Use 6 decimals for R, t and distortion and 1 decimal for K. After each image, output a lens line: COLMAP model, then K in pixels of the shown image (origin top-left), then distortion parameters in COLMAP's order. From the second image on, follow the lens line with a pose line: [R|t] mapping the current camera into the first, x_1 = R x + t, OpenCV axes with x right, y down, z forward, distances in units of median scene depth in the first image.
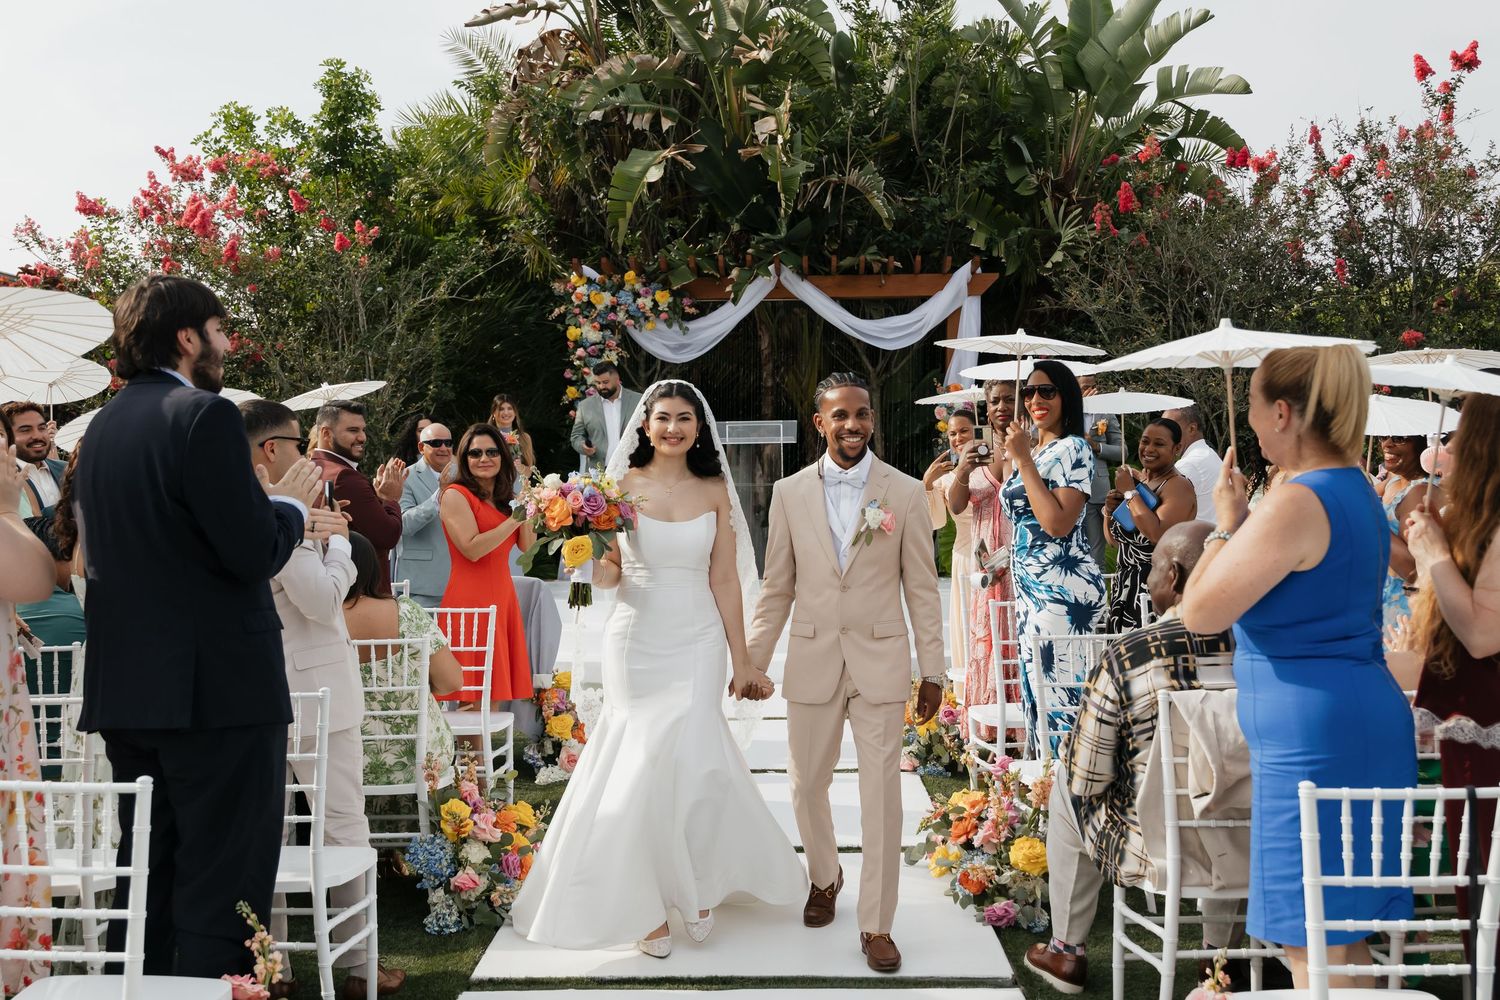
lens RADIAL K [[1771.3, 0, 733.8], [0, 1771.3, 501.9], [0, 0, 1]] dist [-0.157073, 0.000000]
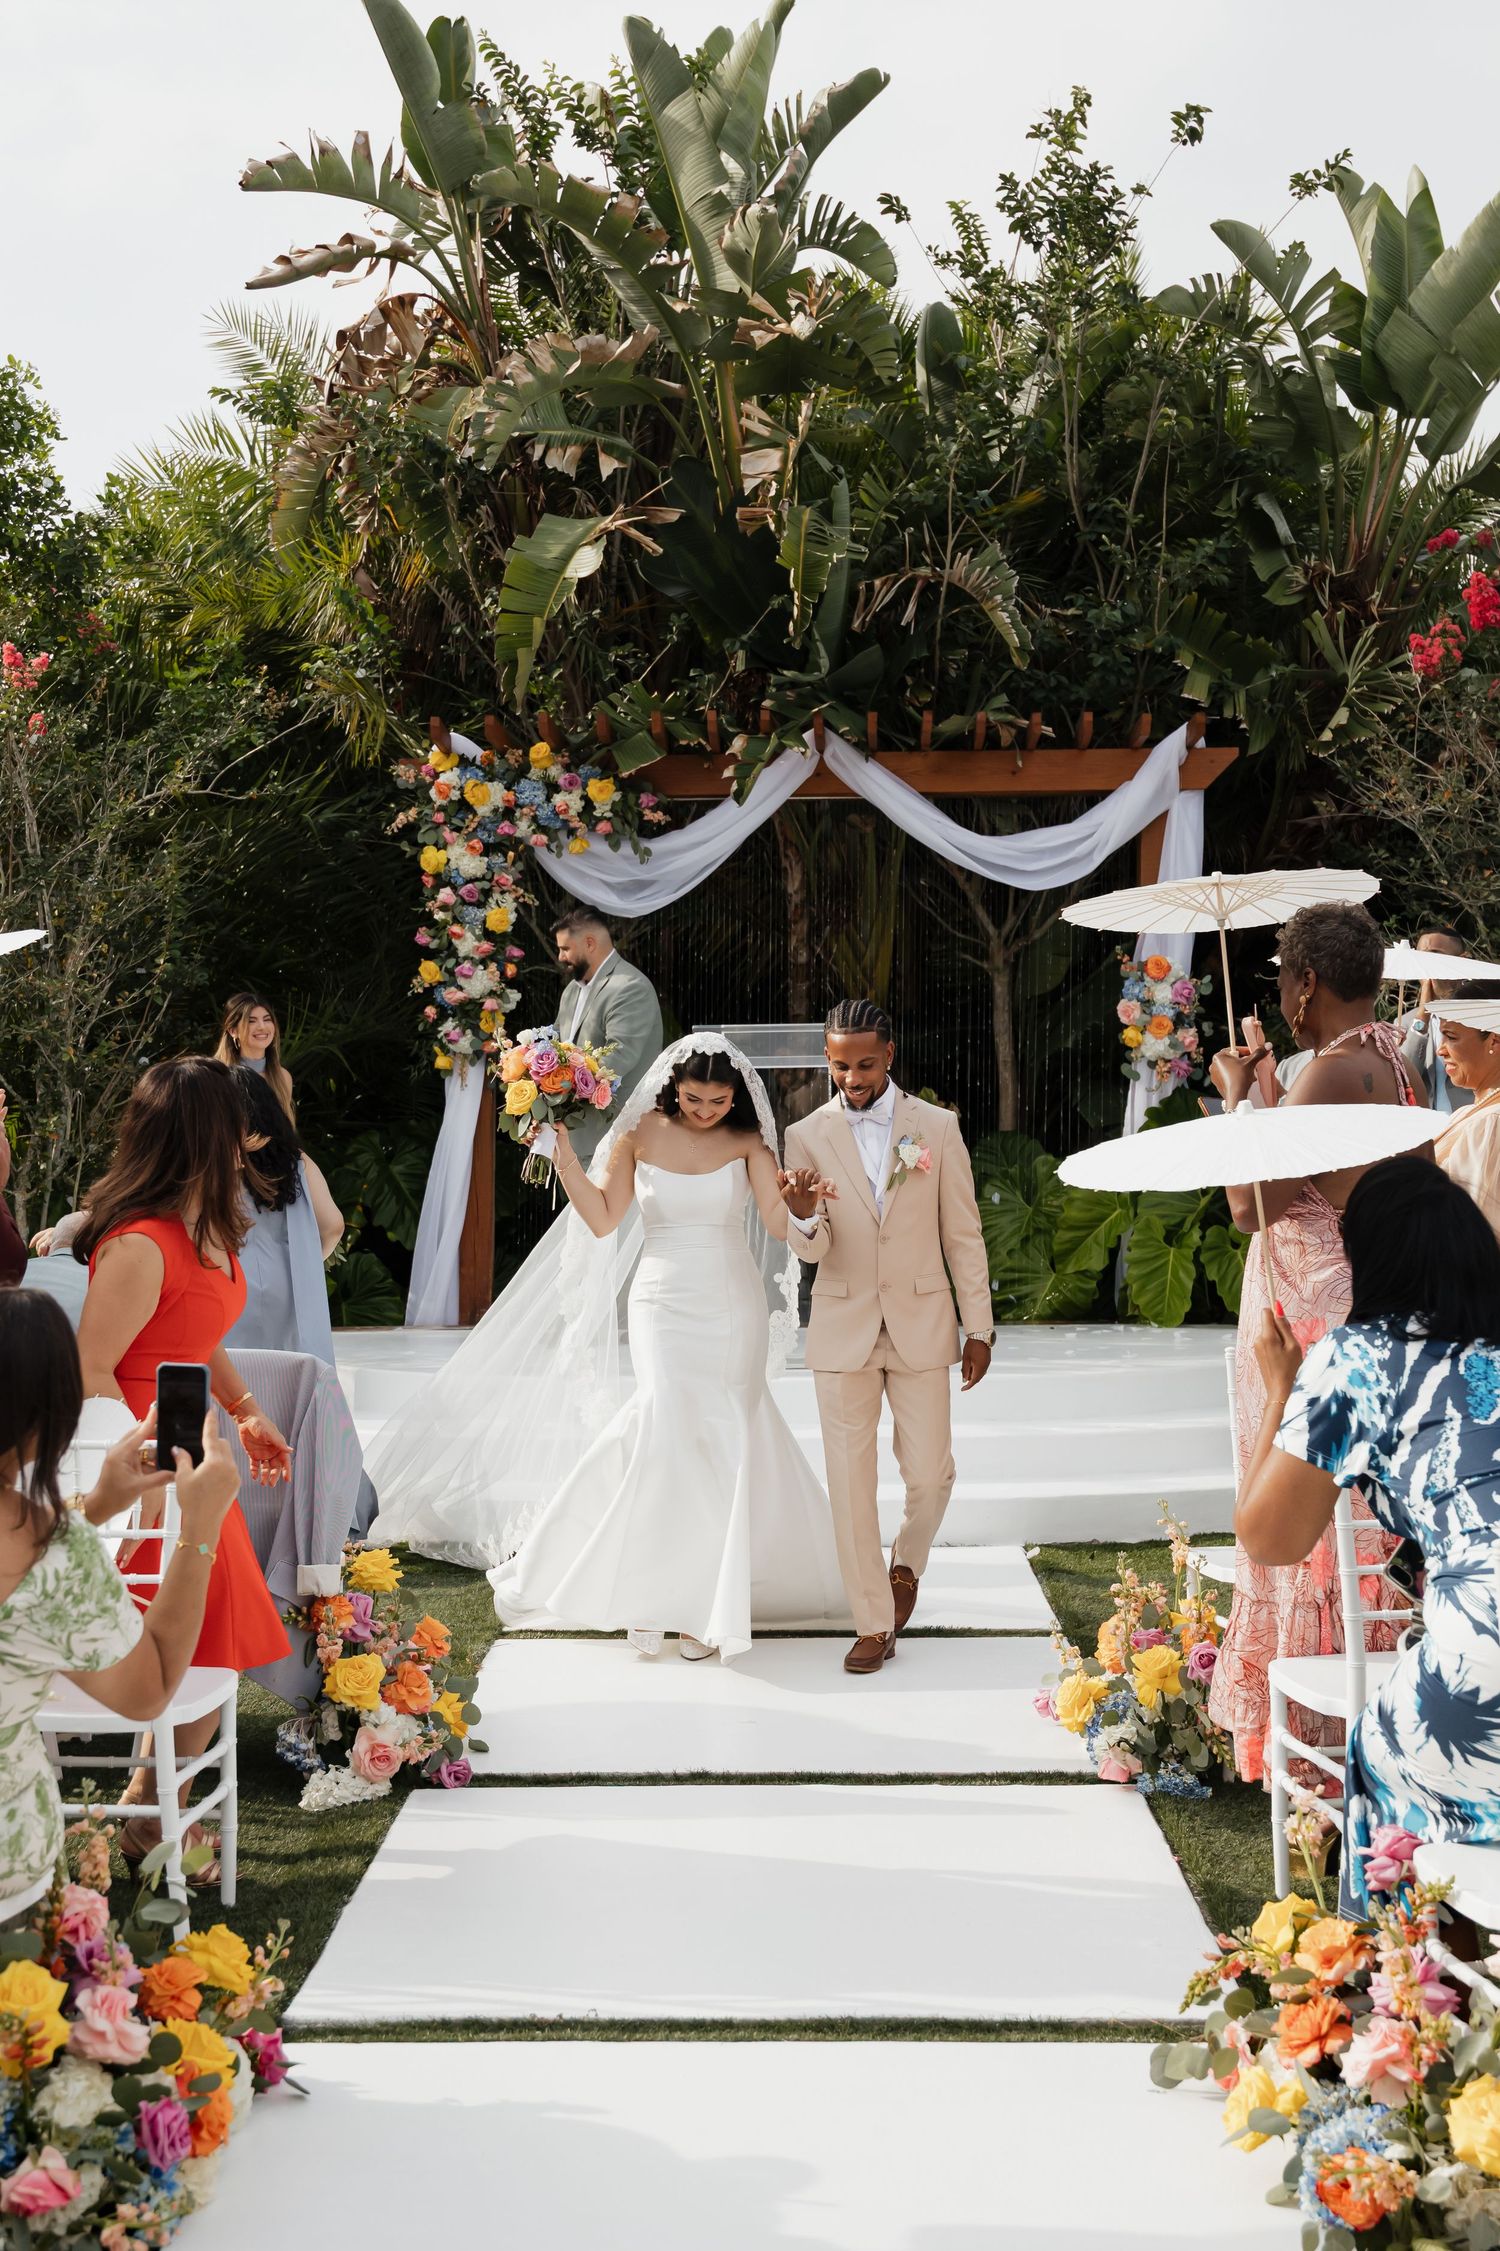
lens RADIAL K [[2963.6, 0, 692.5], [0, 2963.6, 1133.5], [0, 0, 1]] dist [-0.205959, 0.000000]
pose [[0.999894, 0.001648, -0.014474, -0.000094], [-0.001827, 0.999922, -0.012320, -0.002805], [0.014453, 0.012346, 0.999819, 0.119656]]
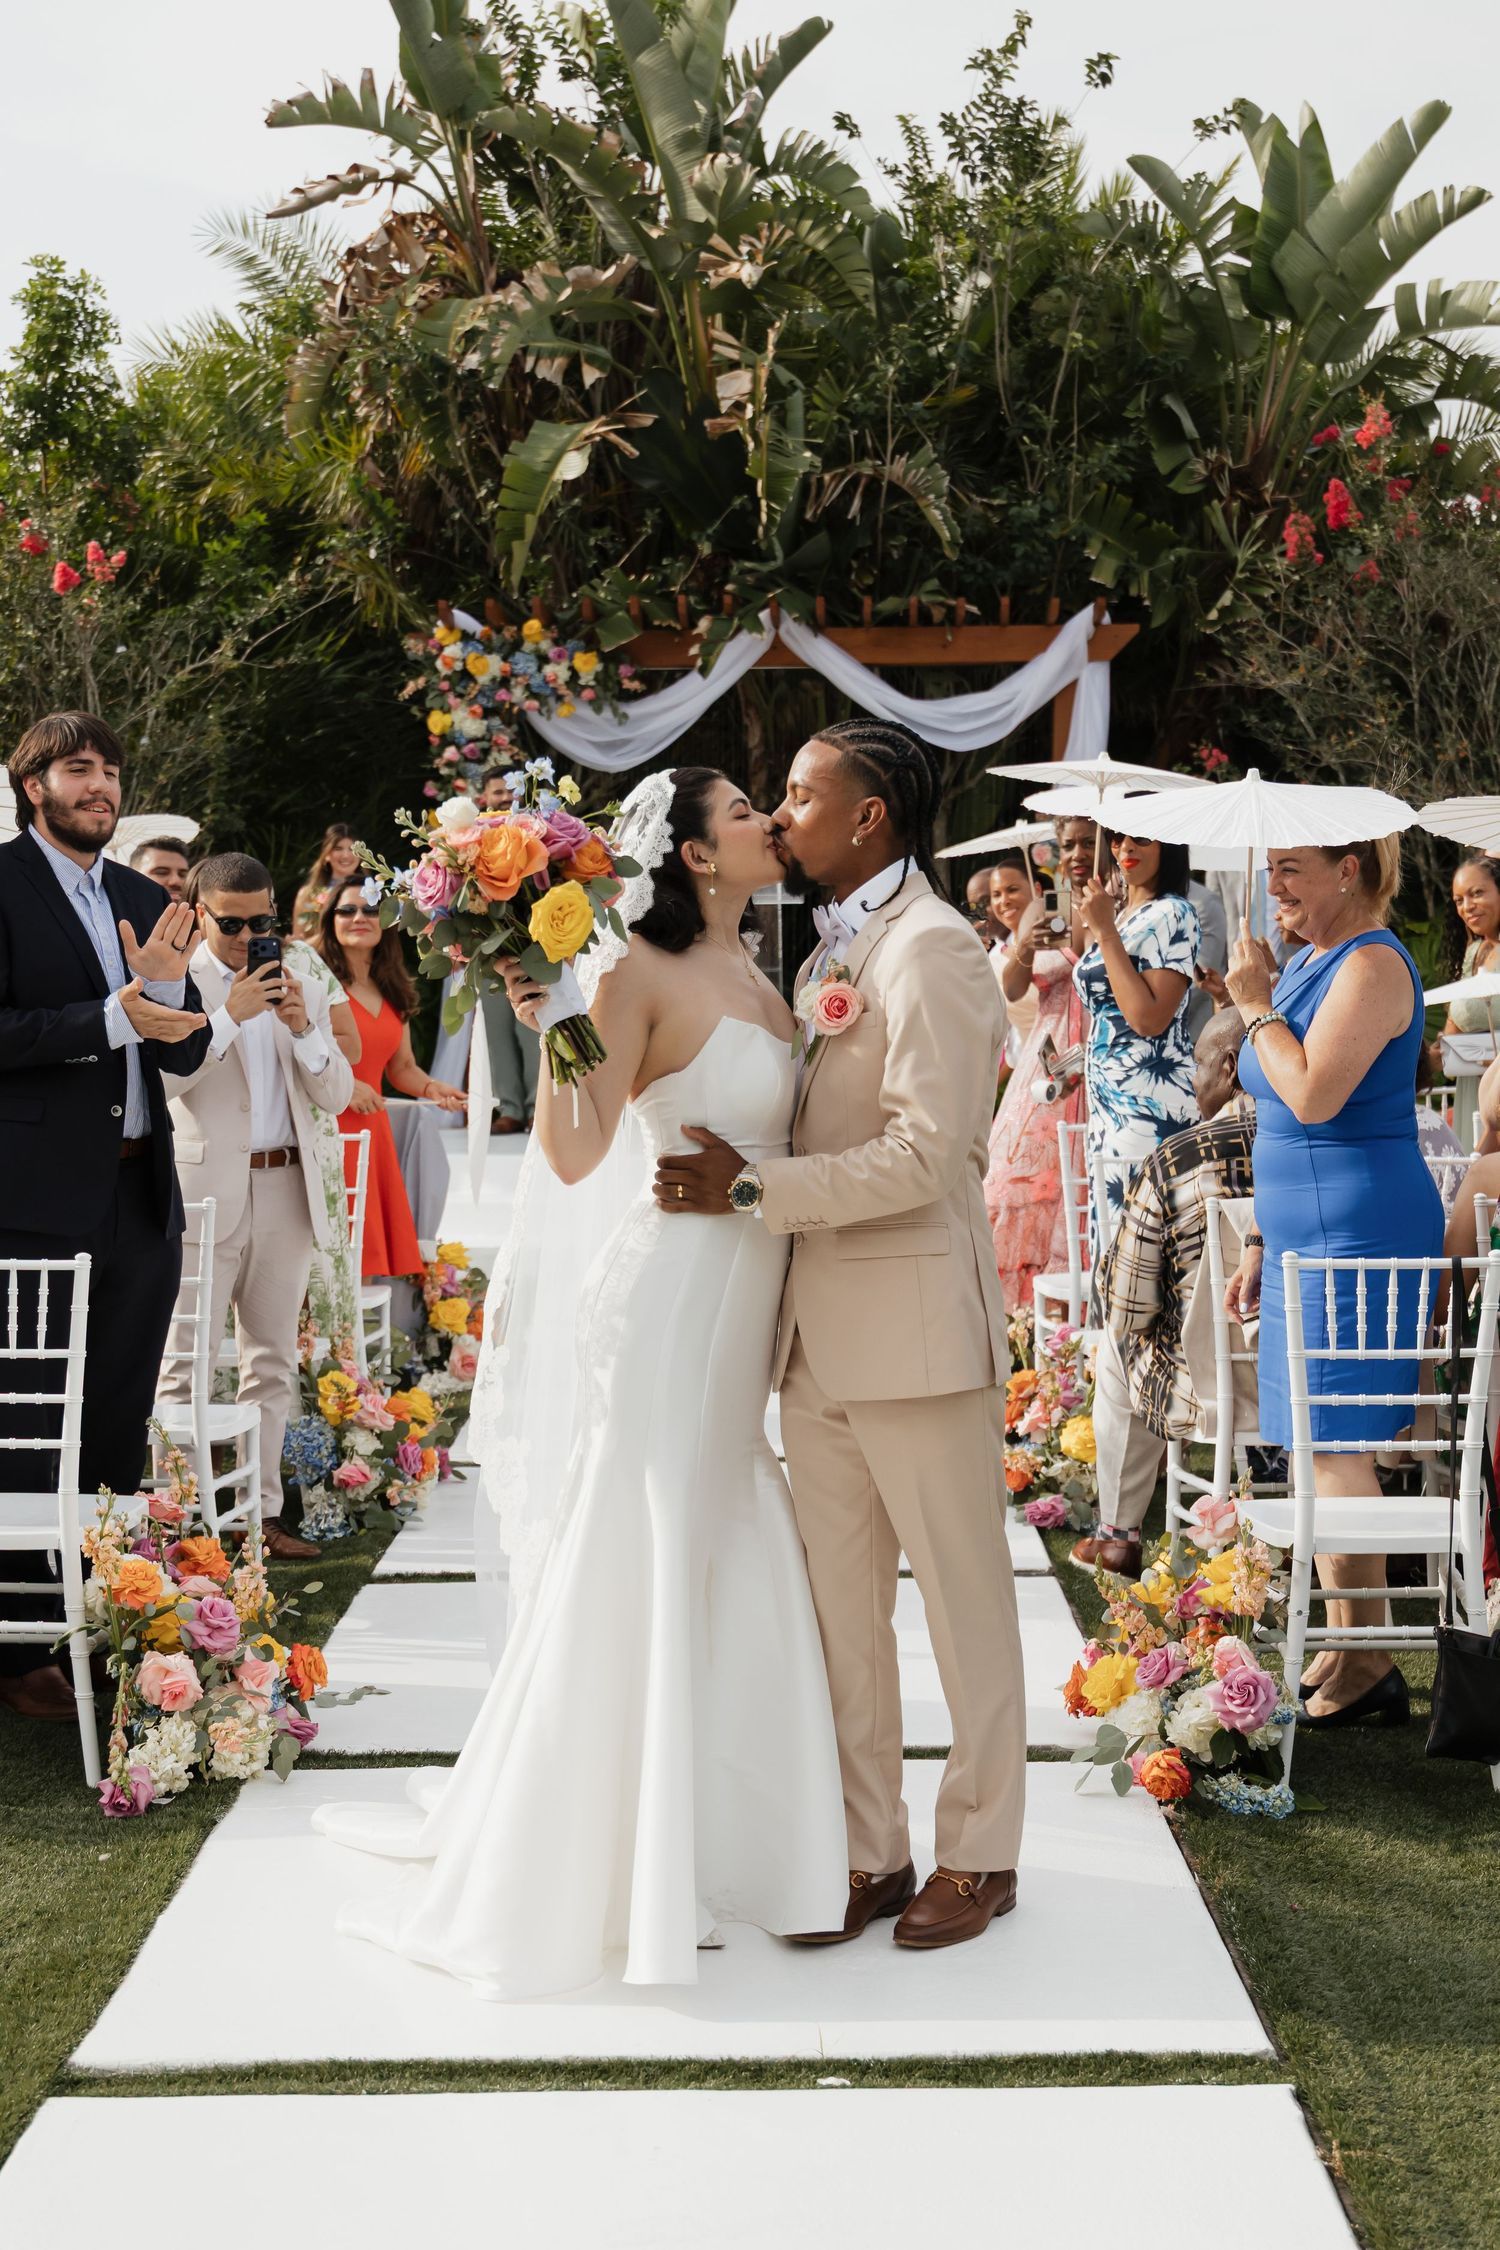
lens RADIAL K [[3302.8, 0, 754.2], [0, 3302.8, 1103.2], [0, 0, 1]] dist [-0.070564, 0.000000]
pose [[0.999879, 0.000380, 0.015562, 0.000087], [-0.000806, 0.999625, 0.027382, 0.004581], [-0.015545, -0.027391, 0.999504, -0.143149]]
